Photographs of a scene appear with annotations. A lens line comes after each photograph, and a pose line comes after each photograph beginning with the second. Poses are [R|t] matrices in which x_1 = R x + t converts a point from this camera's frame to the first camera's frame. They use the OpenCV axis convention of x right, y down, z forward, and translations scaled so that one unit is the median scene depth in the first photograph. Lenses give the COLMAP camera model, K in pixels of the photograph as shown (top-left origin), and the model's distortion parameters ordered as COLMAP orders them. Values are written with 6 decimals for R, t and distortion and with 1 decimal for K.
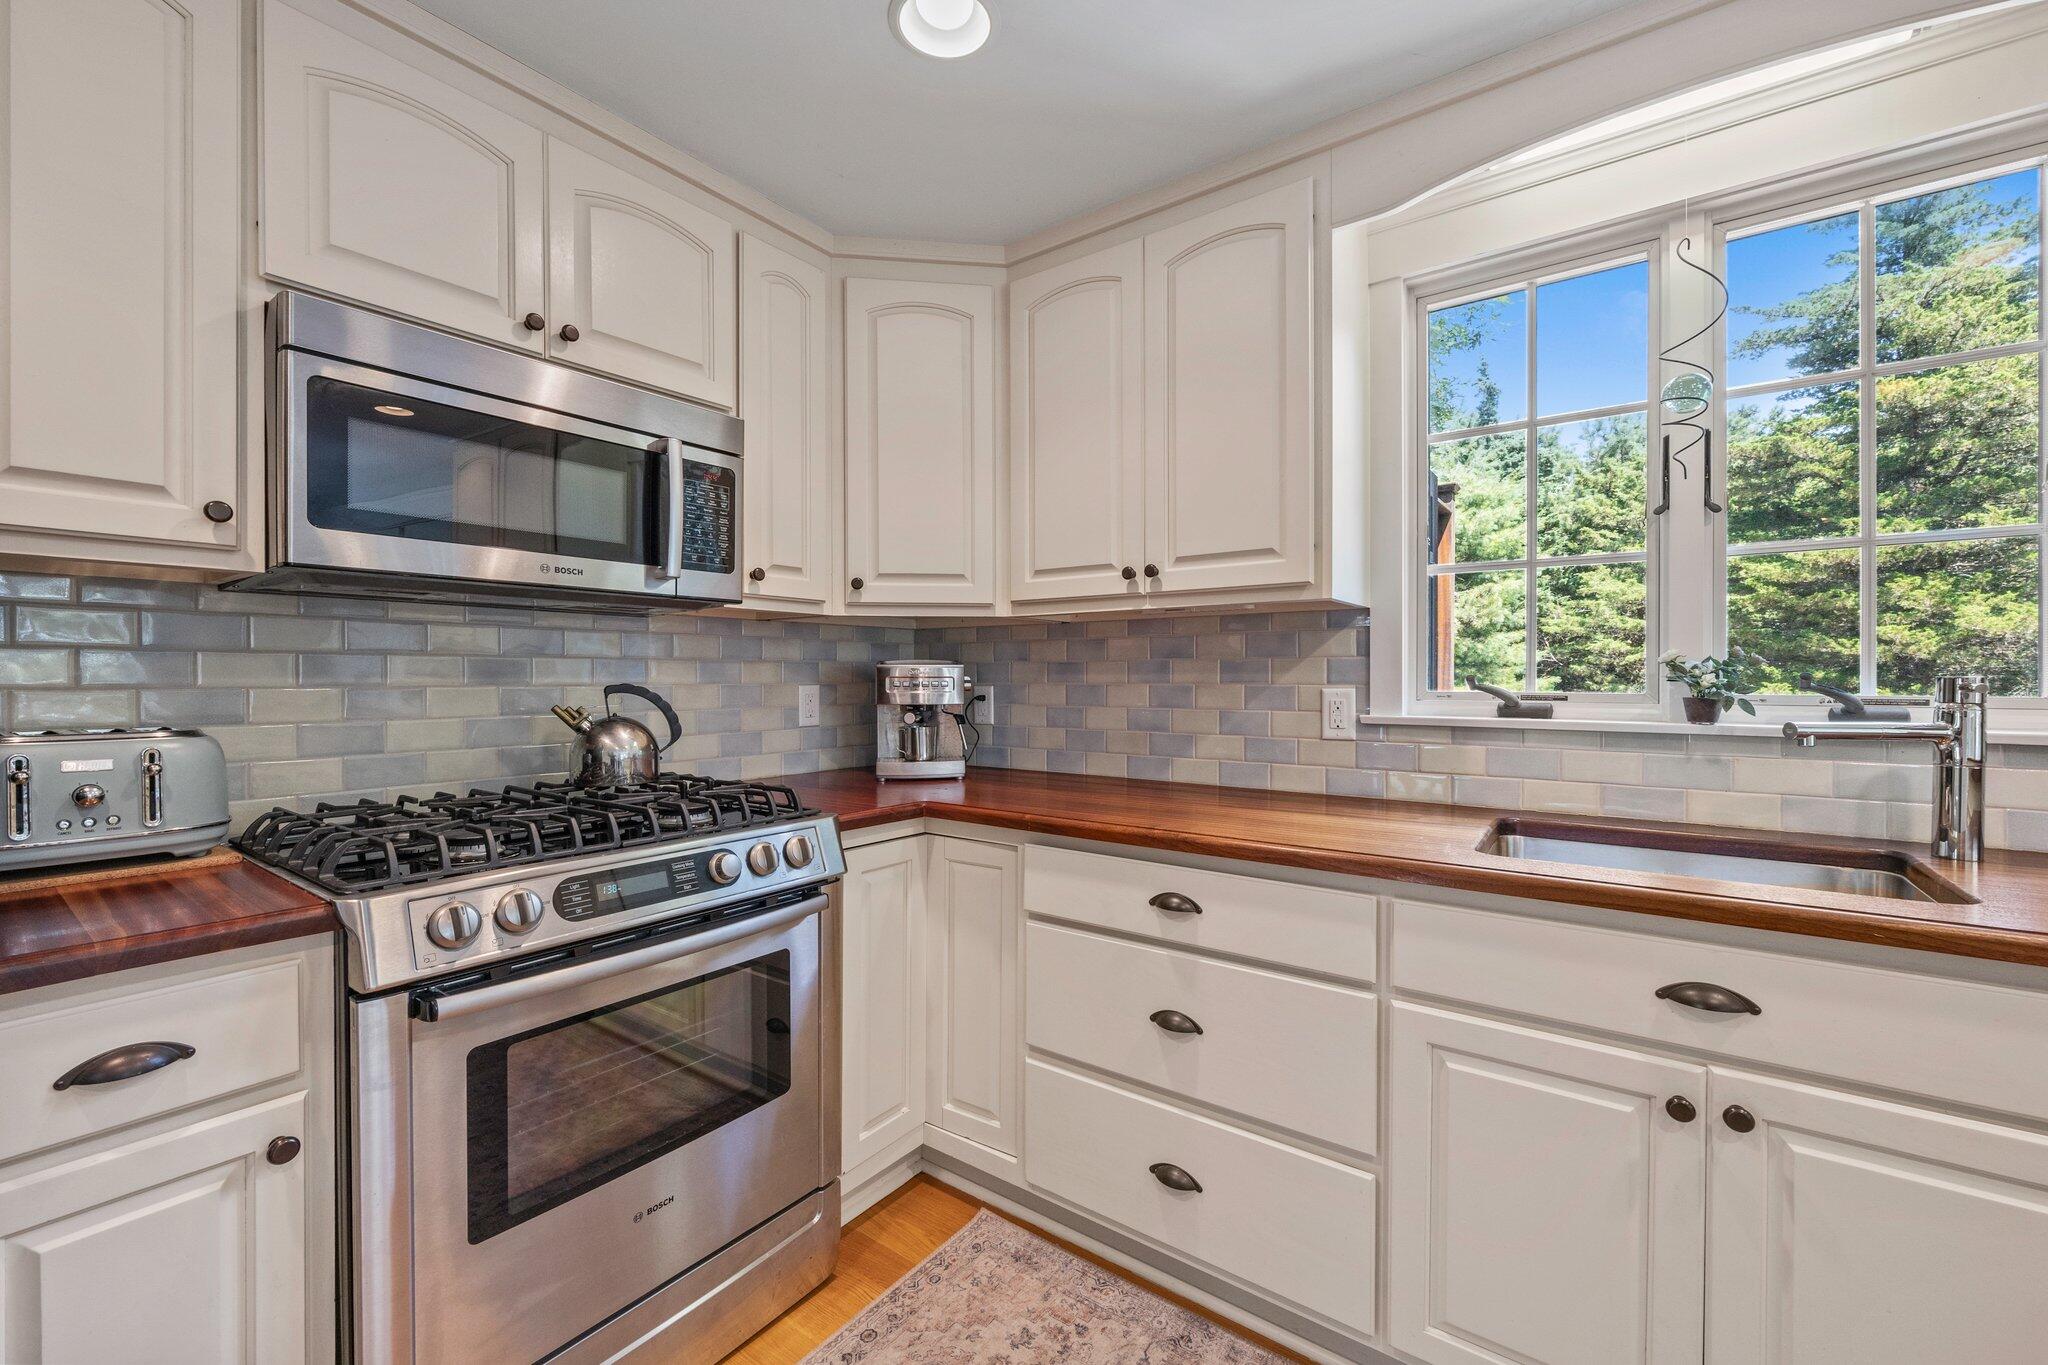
lens RADIAL K [[822.7, 0, 994.9], [0, 822.7, 682.2], [0, 0, 1]] dist [-0.002909, 0.000271]
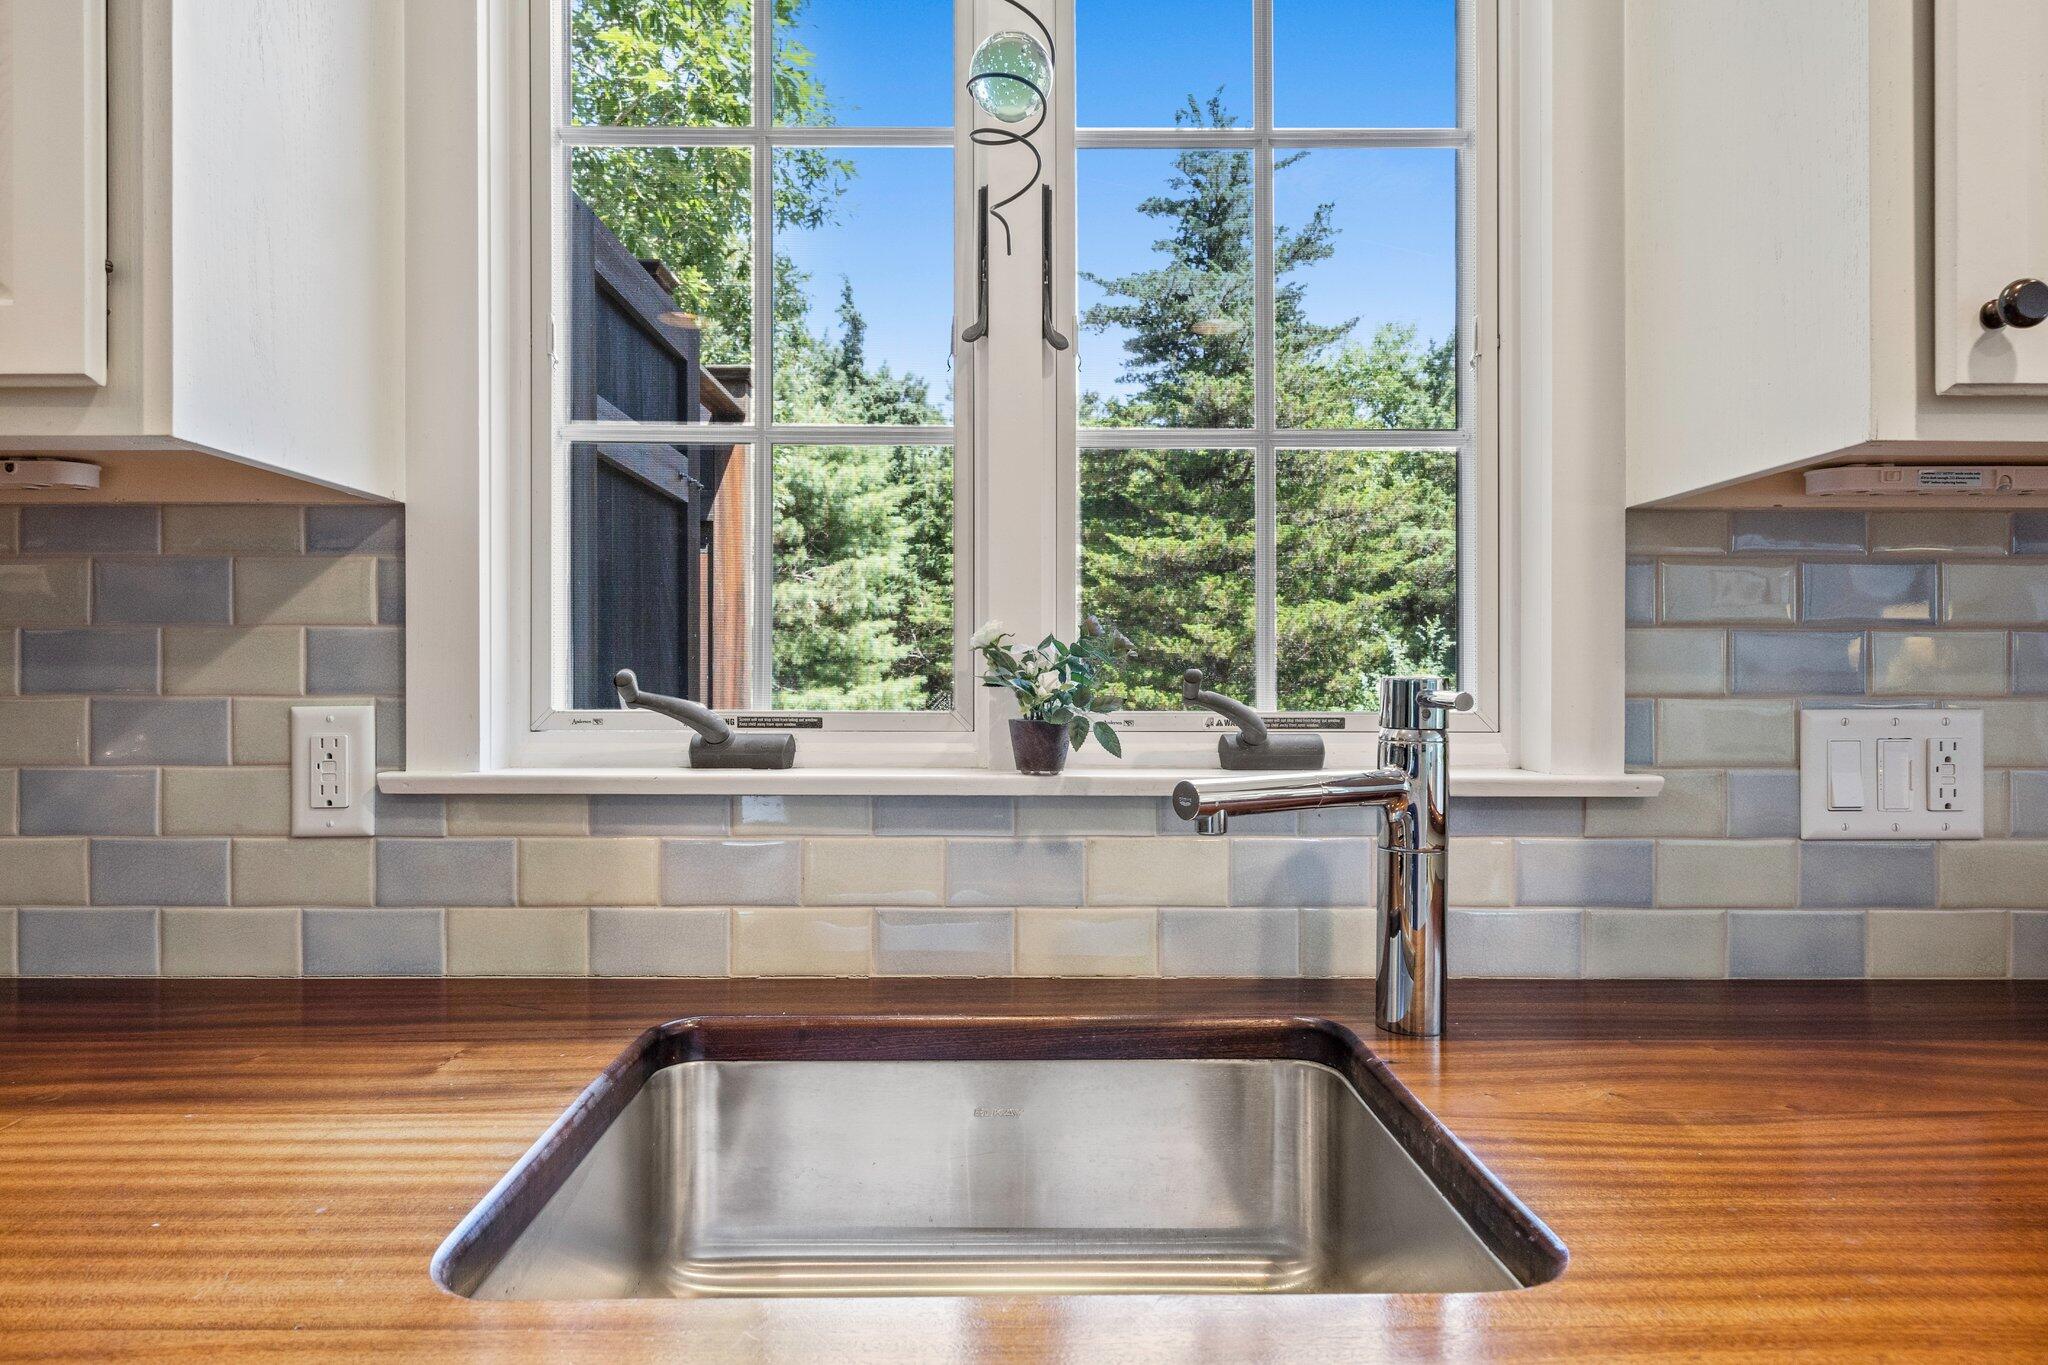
lens RADIAL K [[1133.7, 0, 986.8], [0, 1133.7, 680.0], [0, 0, 1]] dist [-0.000610, -0.001982]
pose [[0.796153, -0.000801, 0.605095, 0.380983], [0.002359, 0.999996, -0.001781, -0.003422], [-0.605091, 0.002846, 0.796151, 0.428510]]
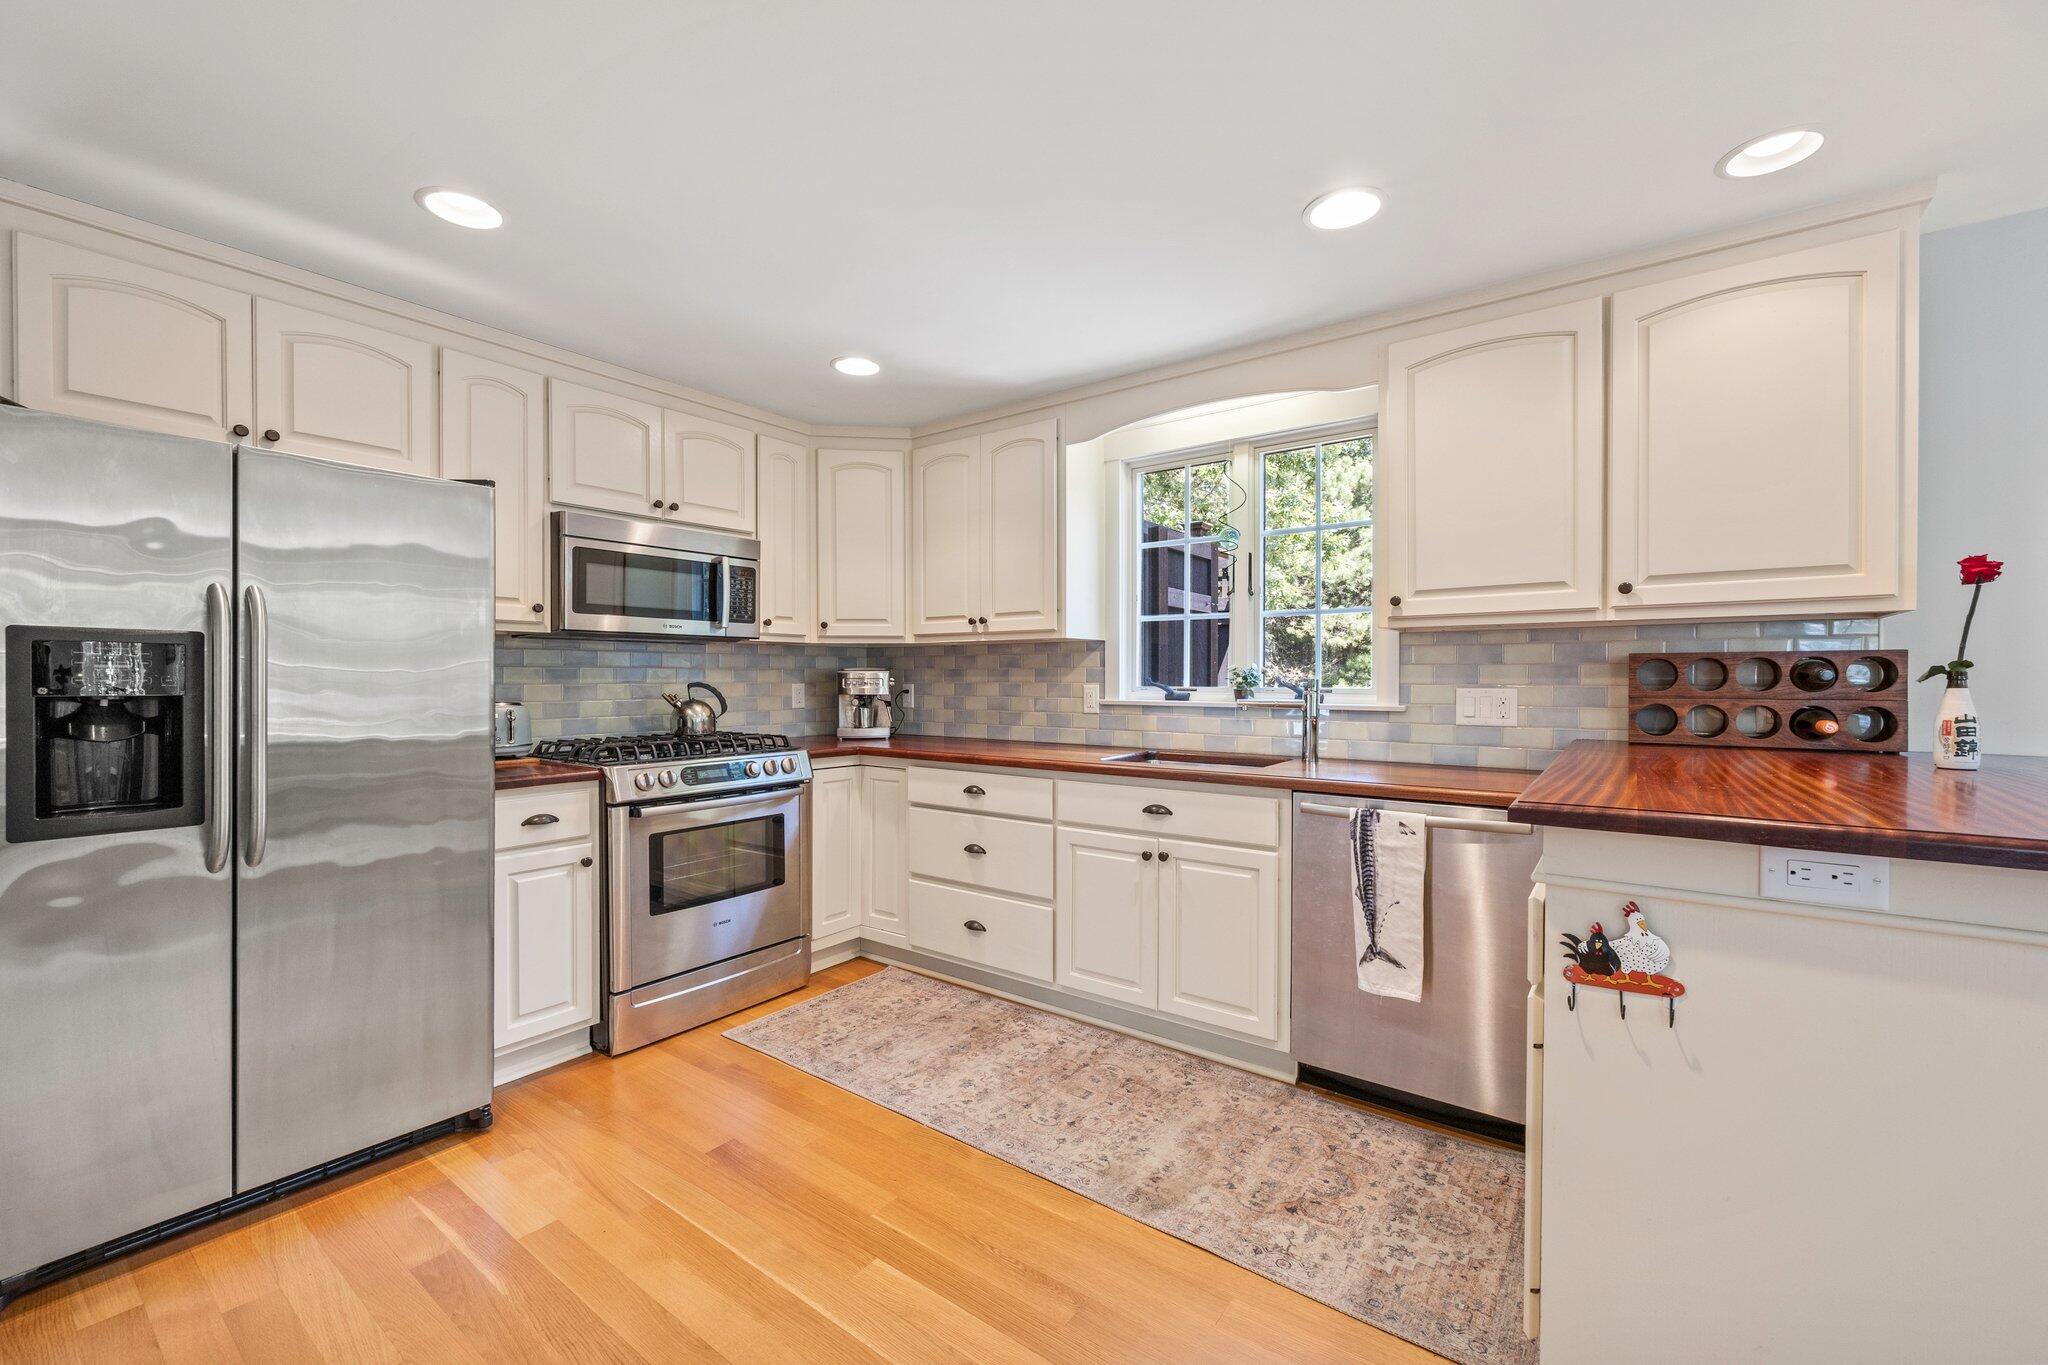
lens RADIAL K [[822.7, 0, 990.6], [0, 822.7, 688.7], [0, 0, 1]] dist [-0.002909, 0.000271]
pose [[0.999953, 0.000443, -0.009690, 0.242779], [-0.000373, 0.999973, 0.007282, 0.003030], [0.009693, -0.007278, 0.999927, -0.891675]]
